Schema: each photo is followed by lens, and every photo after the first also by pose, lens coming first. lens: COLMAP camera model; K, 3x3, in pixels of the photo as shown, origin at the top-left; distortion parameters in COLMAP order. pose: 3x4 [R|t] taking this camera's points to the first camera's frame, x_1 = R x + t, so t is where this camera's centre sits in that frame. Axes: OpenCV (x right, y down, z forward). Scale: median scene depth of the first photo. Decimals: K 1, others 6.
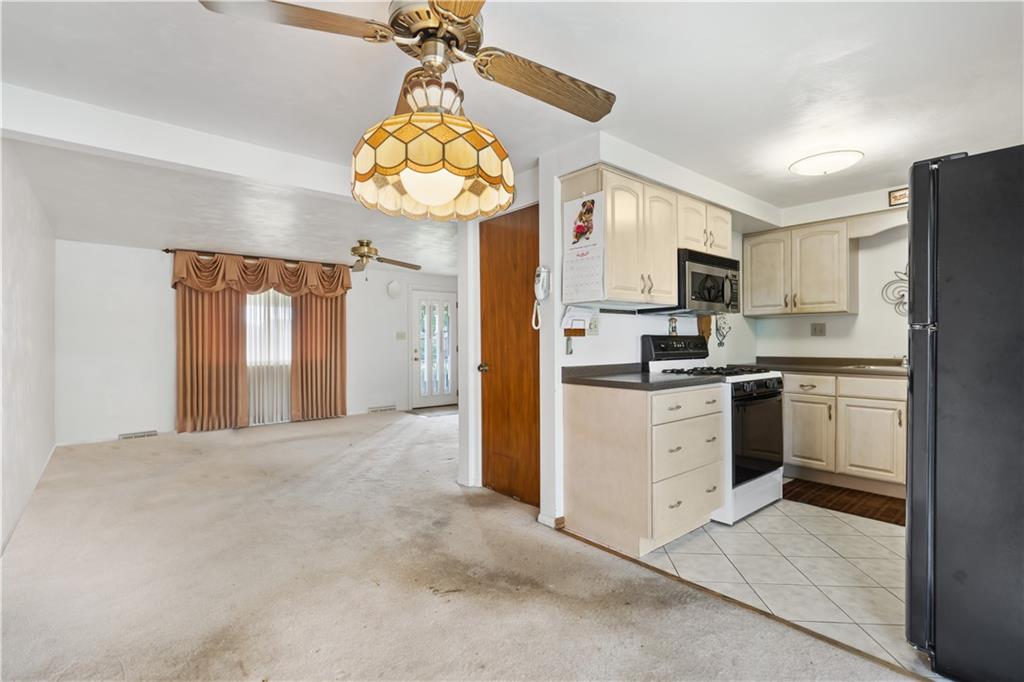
lens RADIAL K [[479.9, 0, 512.6], [0, 479.9, 339.5], [0, 0, 1]] dist [-0.003558, 0.000641]
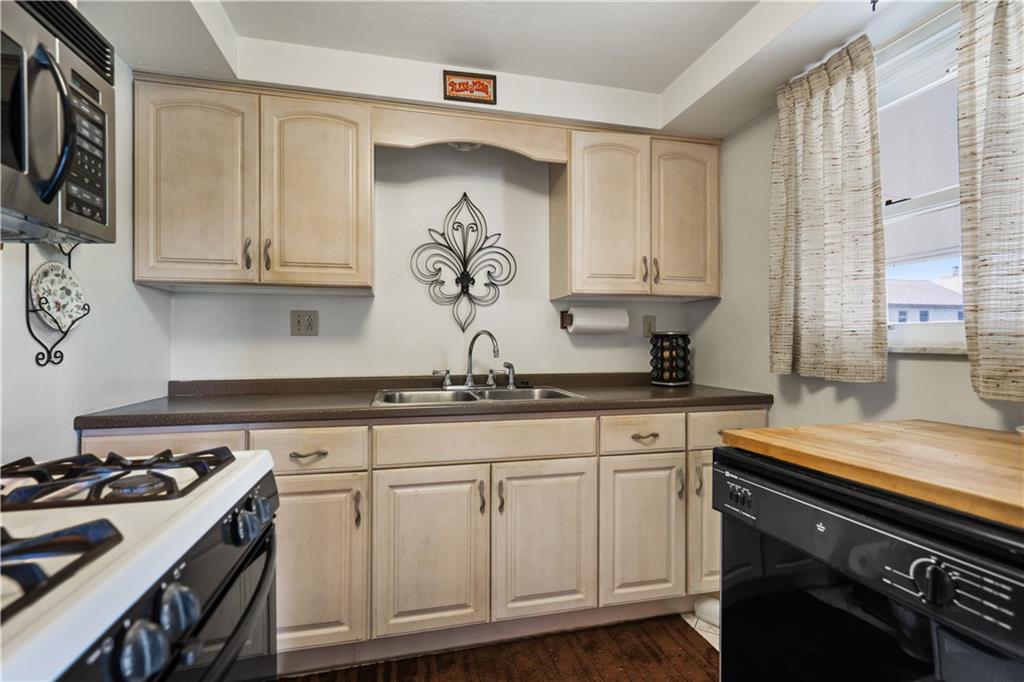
lens RADIAL K [[479.9, 0, 515.7], [0, 479.9, 340.5], [0, 0, 1]] dist [-0.003558, 0.000641]
pose [[0.440866, 0.004597, 0.897561, 0.333648], [-0.005406, 0.999982, -0.002466, -0.002143], [-0.897556, -0.003765, 0.440884, 0.682875]]
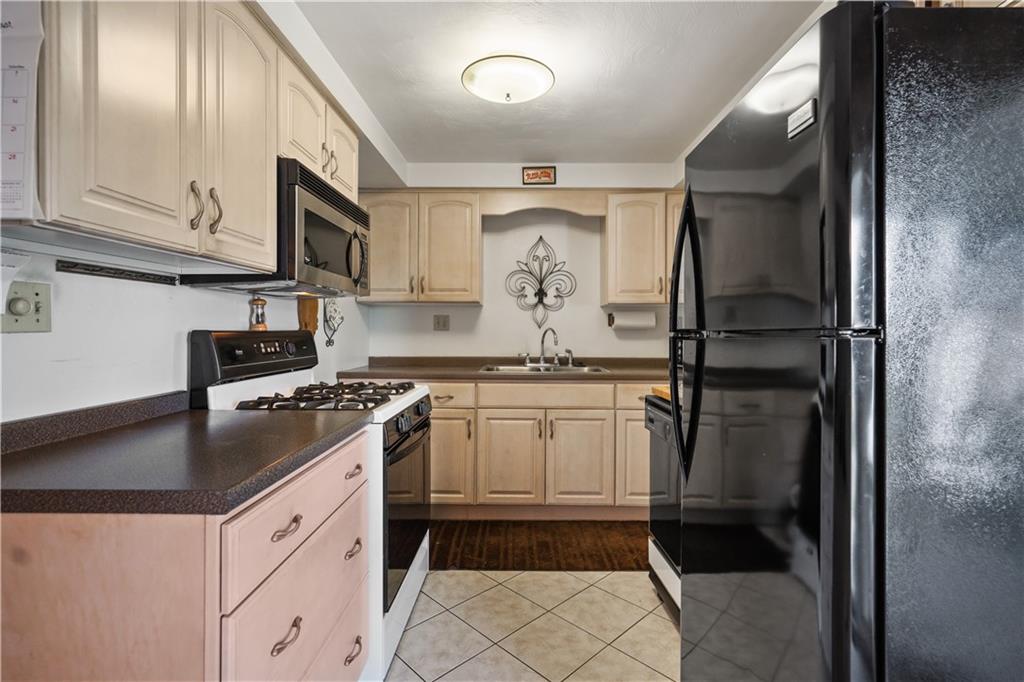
lens RADIAL K [[479.9, 0, 517.8], [0, 479.9, 327.7], [0, 0, 1]] dist [-0.003558, 0.000641]
pose [[0.651730, 0.008745, 0.758401, 0.117080], [-0.009657, 0.999948, -0.003231, -0.012752], [-0.758390, -0.005218, 0.651780, 0.431776]]
